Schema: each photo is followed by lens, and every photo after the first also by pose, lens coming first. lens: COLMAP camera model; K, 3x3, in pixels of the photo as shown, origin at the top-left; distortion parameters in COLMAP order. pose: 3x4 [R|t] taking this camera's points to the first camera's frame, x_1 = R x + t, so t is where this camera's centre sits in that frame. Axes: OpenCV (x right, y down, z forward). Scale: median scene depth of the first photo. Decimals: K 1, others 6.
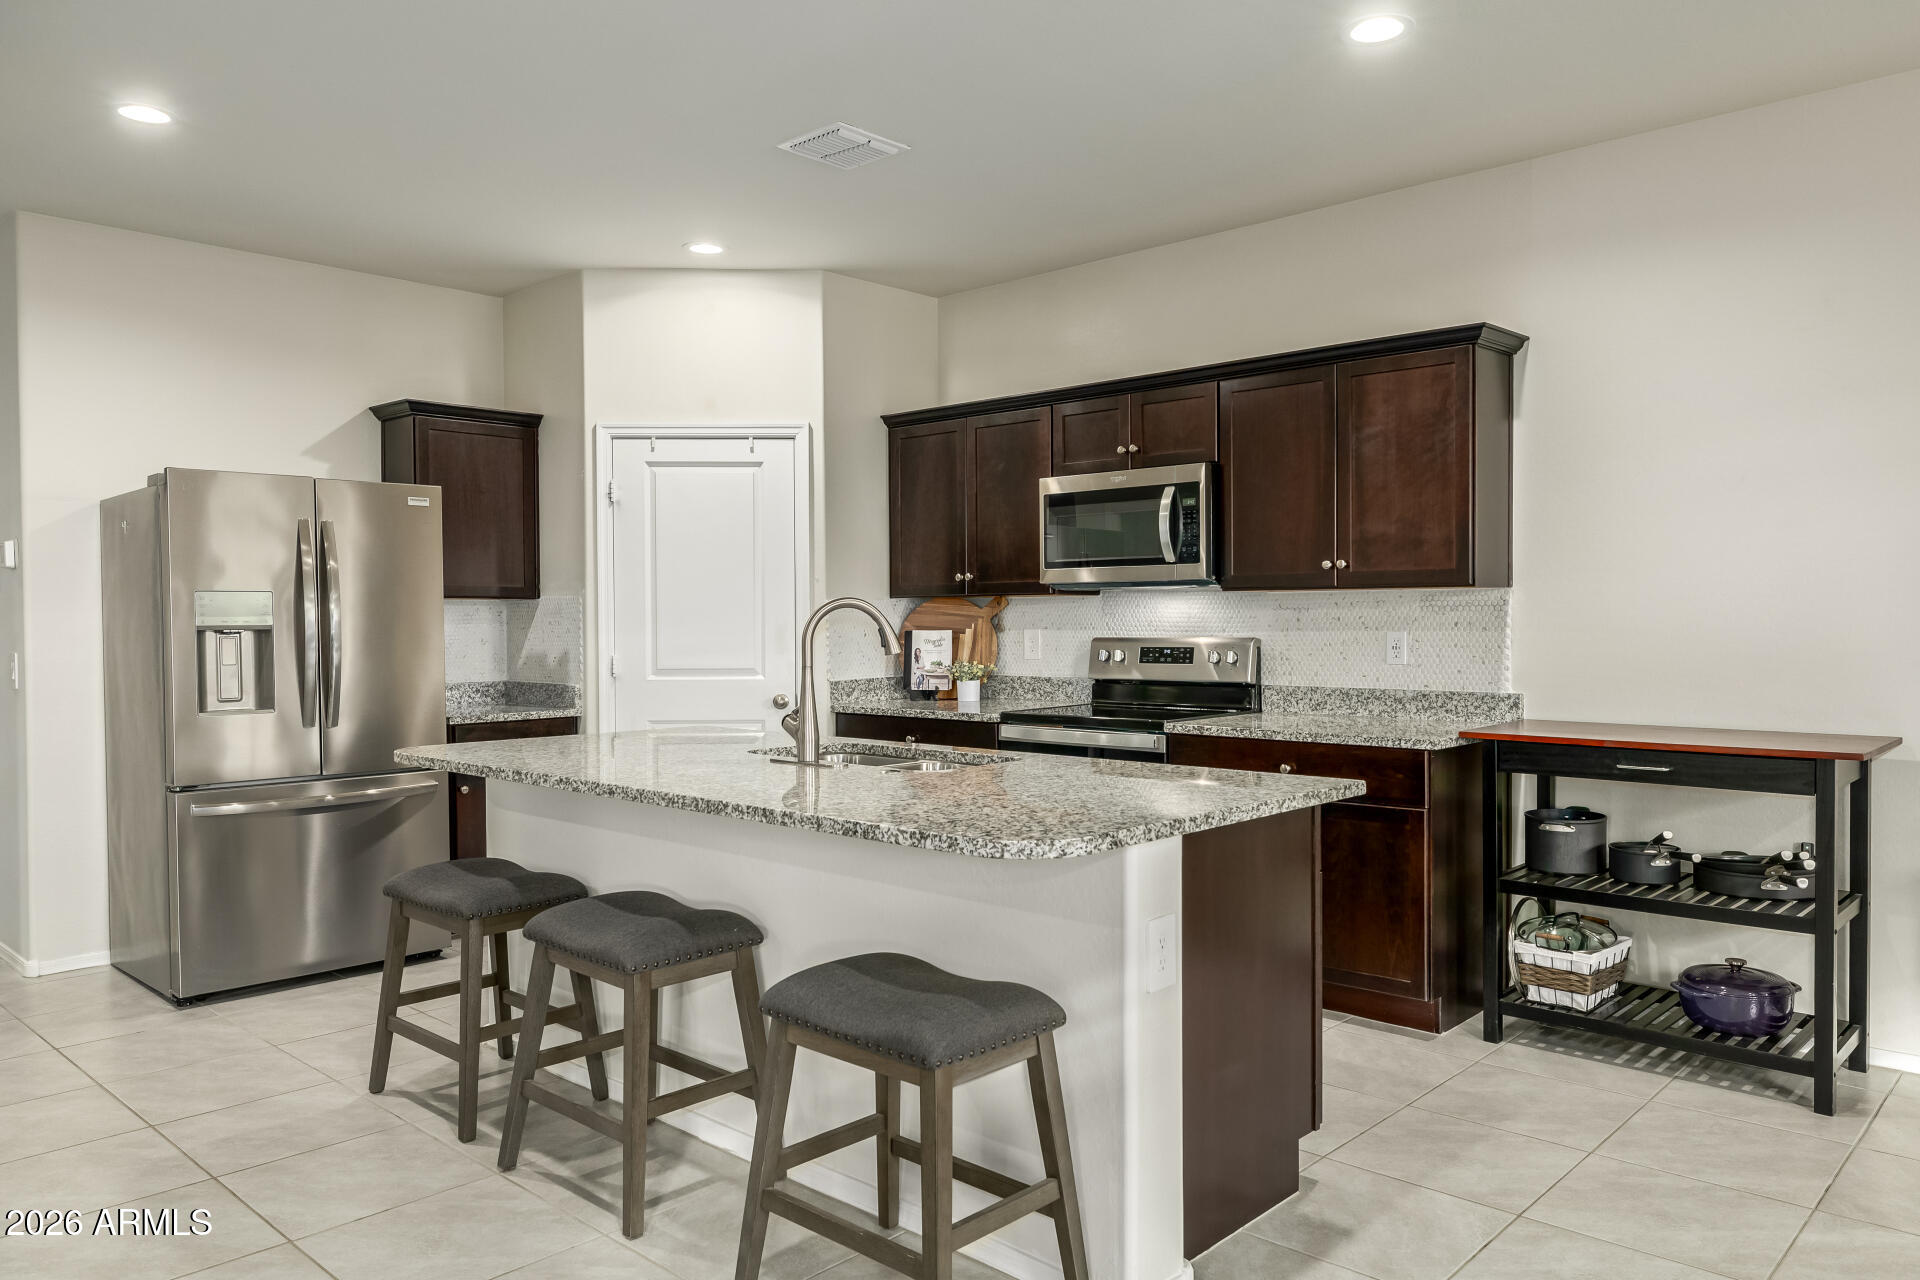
lens RADIAL K [[1316.5, 0, 936.4], [0, 1316.5, 649.2], [0, 0, 1]] dist [-0.006176, 0.001430]
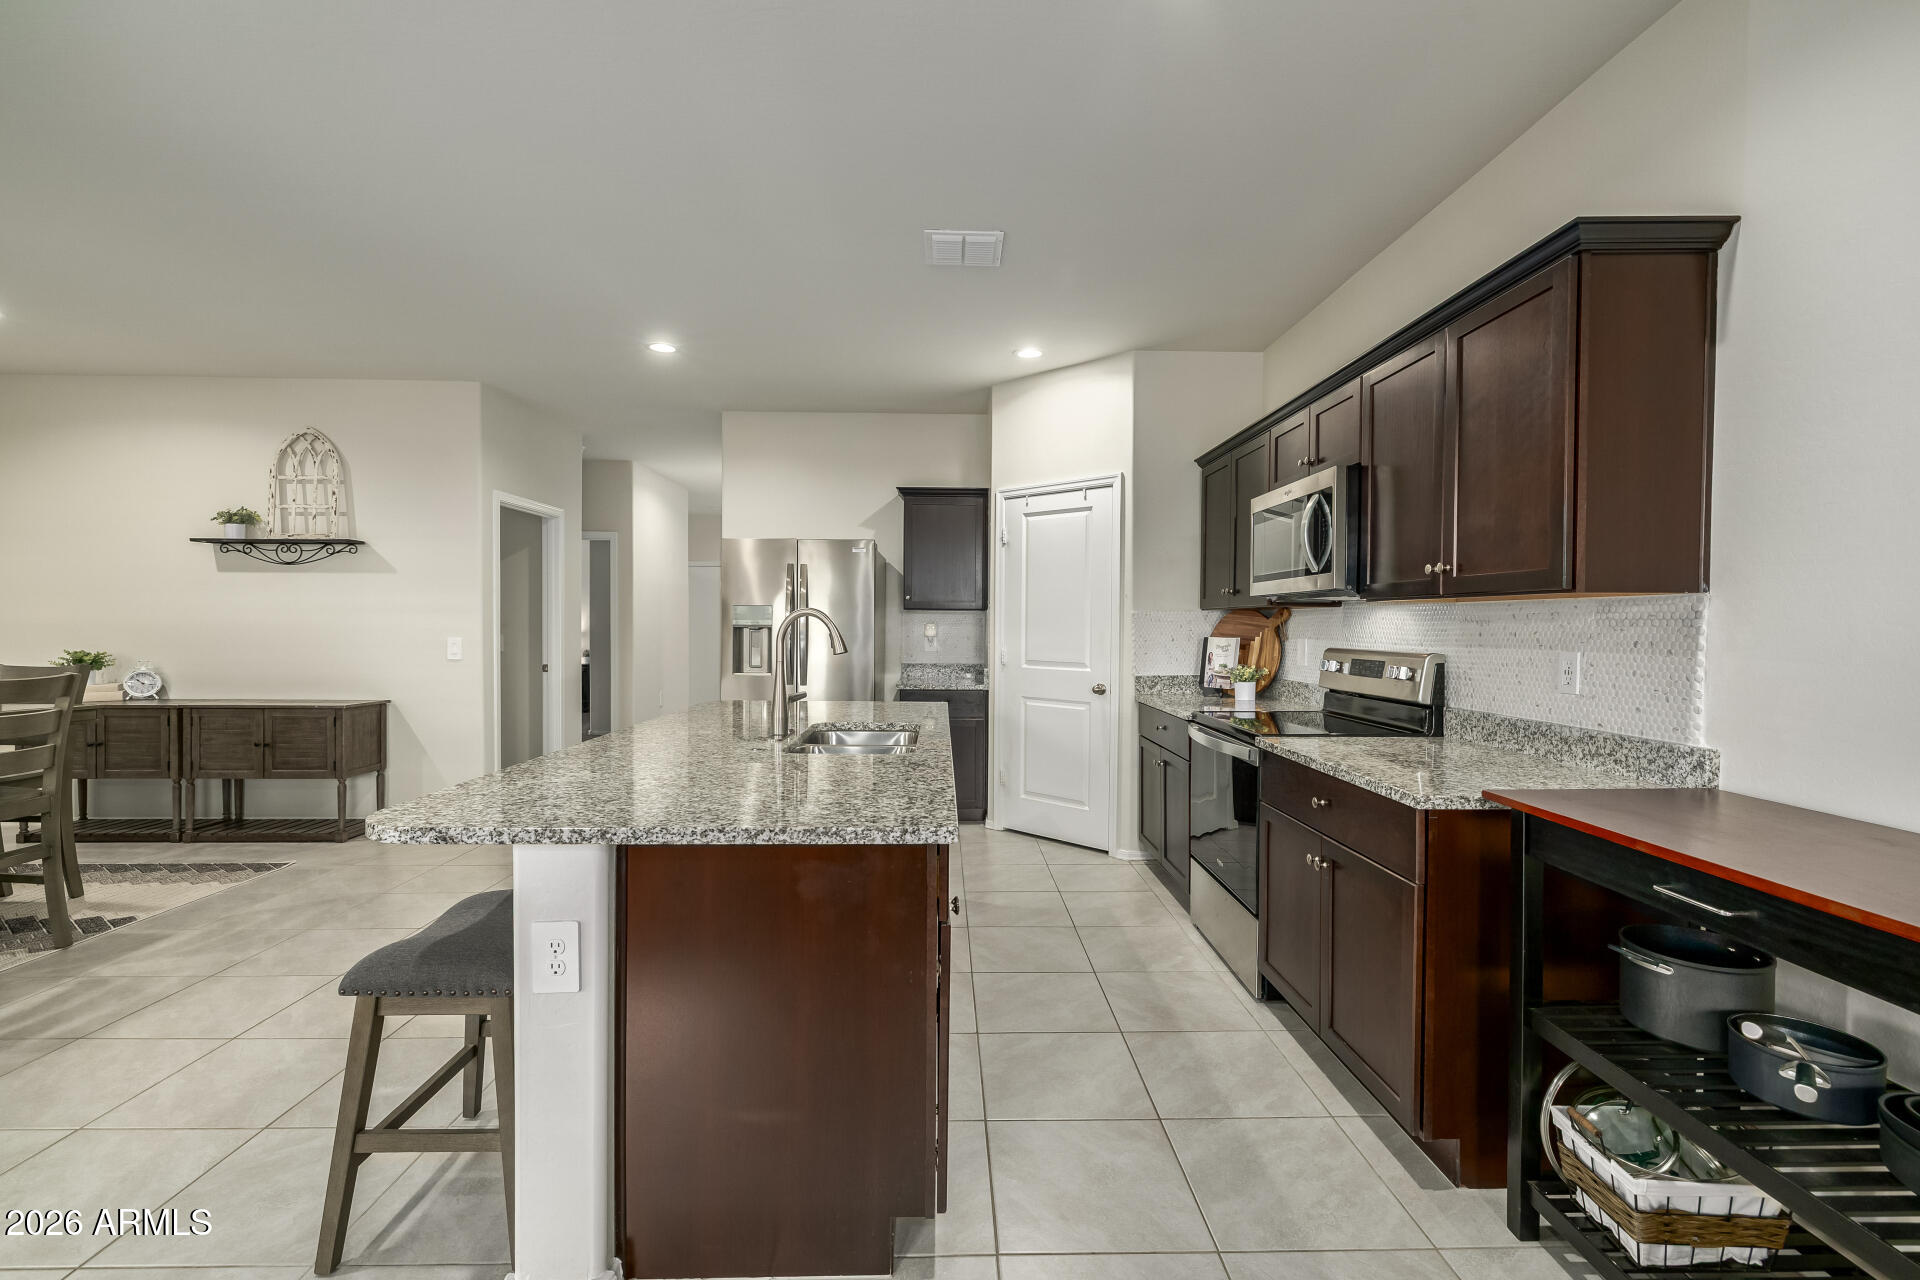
lens RADIAL K [[822.8, 0, 959.0], [0, 822.8, 640.5], [0, 0, 1]] dist [0.002248, 0.000563]
pose [[0.713615, 0.025818, -0.700062, 0.389909], [-0.027972, 0.999574, 0.008351, -0.012696], [0.699980, 0.013623, 0.714033, 0.356809]]
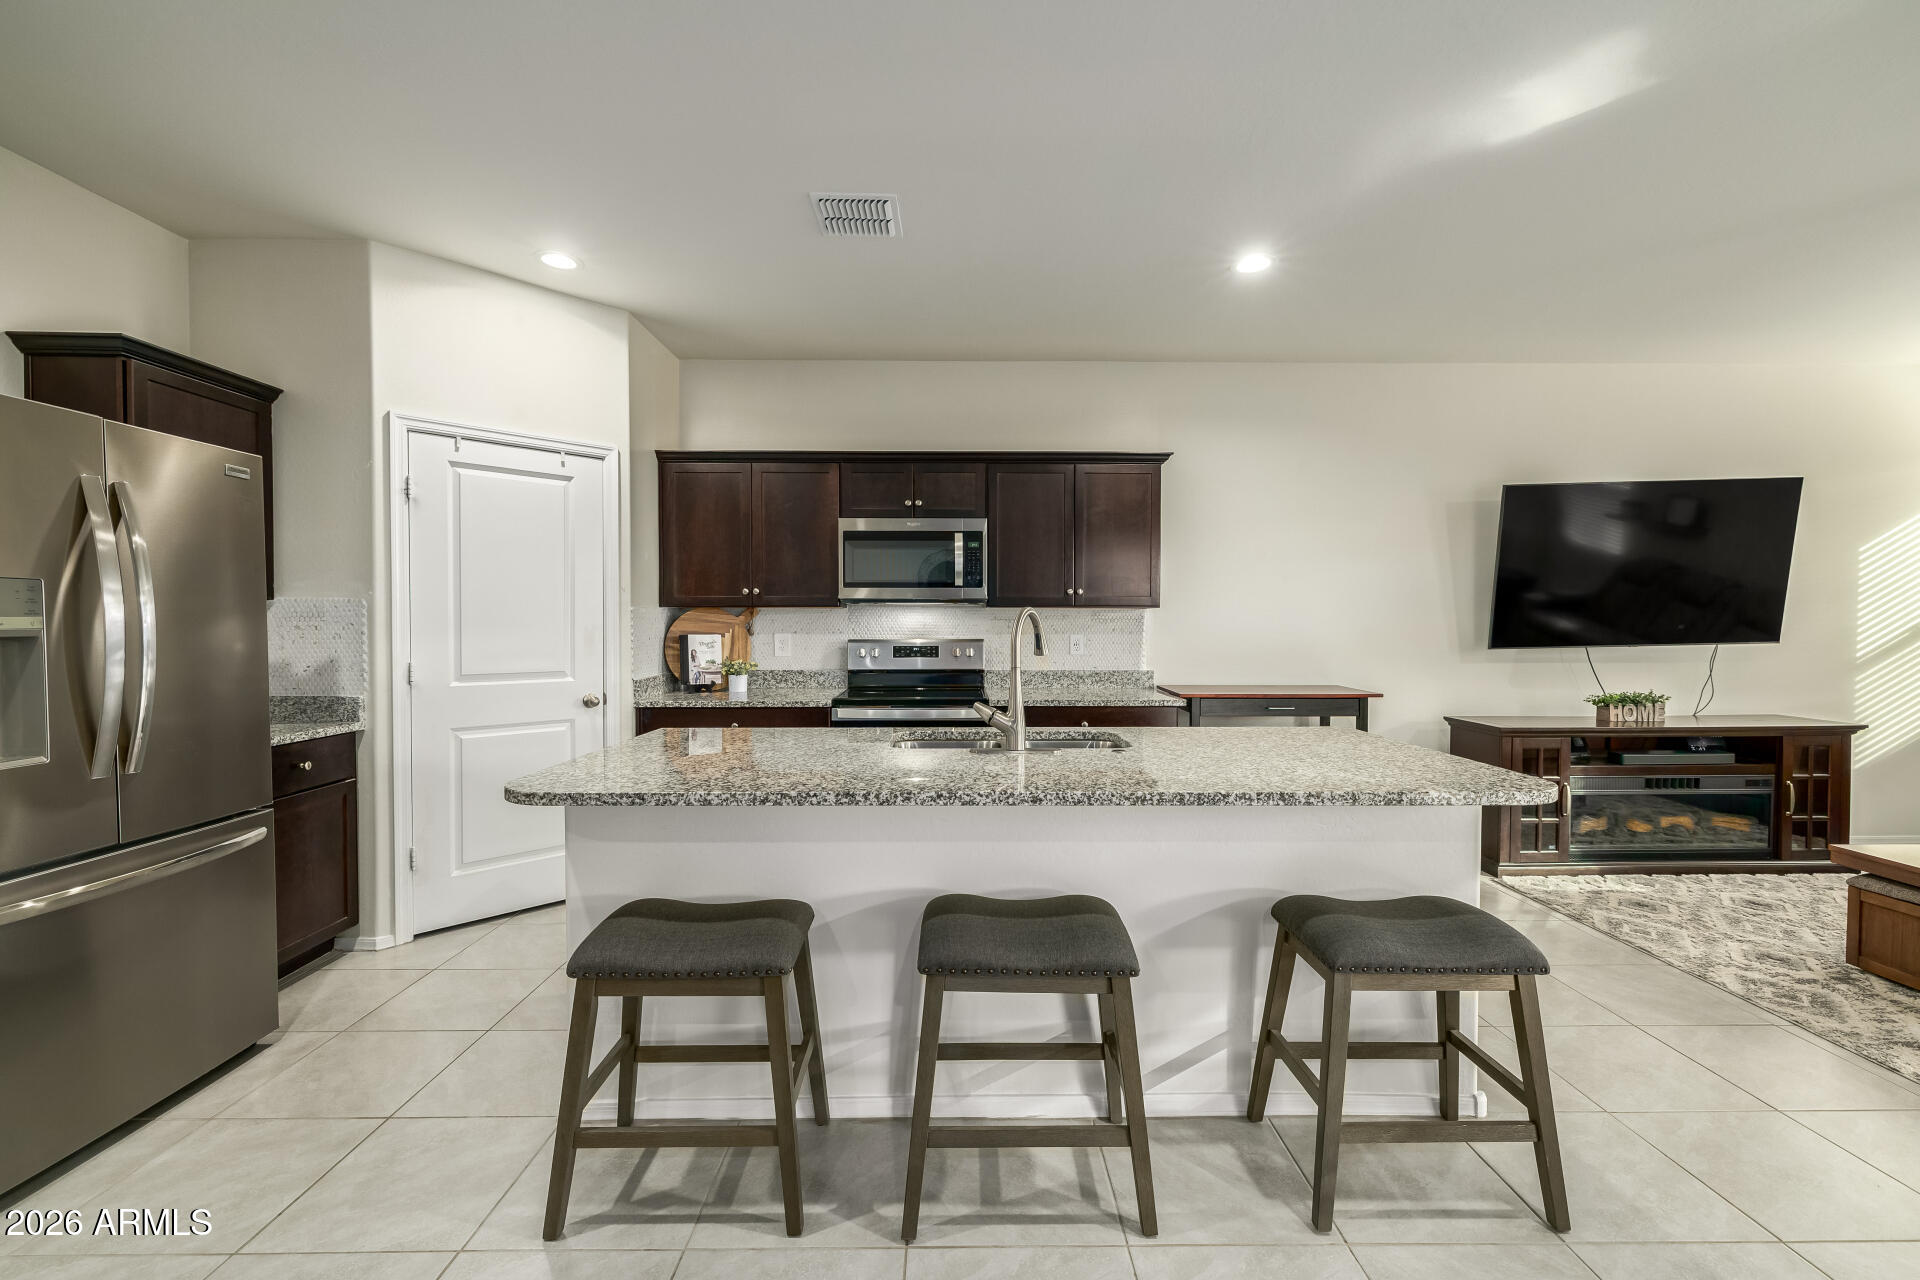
lens RADIAL K [[822.8, 0, 947.8], [0, 822.8, 640.8], [0, 0, 1]] dist [0.002248, 0.000563]
pose [[0.718978, -0.008417, 0.694982, -0.418613], [0.011374, 0.999935, 0.000343, -0.007118], [-0.694940, 0.007659, 0.719027, 0.345210]]
